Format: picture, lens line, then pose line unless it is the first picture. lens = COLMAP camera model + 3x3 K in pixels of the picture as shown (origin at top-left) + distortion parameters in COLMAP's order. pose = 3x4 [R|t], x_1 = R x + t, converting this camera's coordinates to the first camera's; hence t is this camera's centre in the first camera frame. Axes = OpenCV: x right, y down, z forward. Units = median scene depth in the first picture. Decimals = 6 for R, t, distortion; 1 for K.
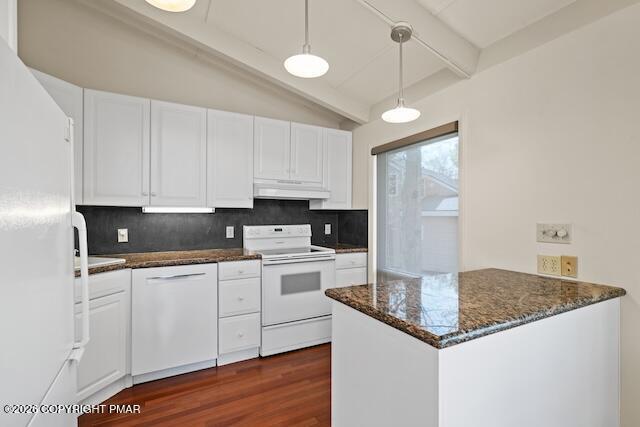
lens RADIAL K [[295.7, 0, 315.8], [0, 295.7, 216.2], [0, 0, 1]] dist [-0.002127, 0.000738]
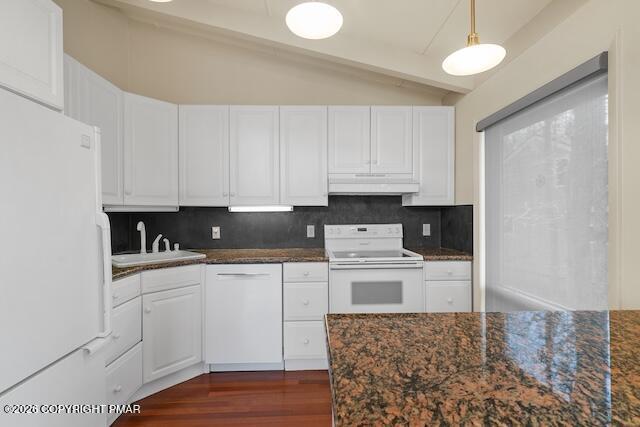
lens RADIAL K [[295.7, 0, 322.2], [0, 295.7, 213.6], [0, 0, 1]] dist [-0.002127, 0.000738]
pose [[0.897343, -0.007745, -0.441266, 0.173963], [0.007071, 0.999970, -0.003173, 0.000045], [0.441277, -0.000273, 0.897371, 0.162340]]
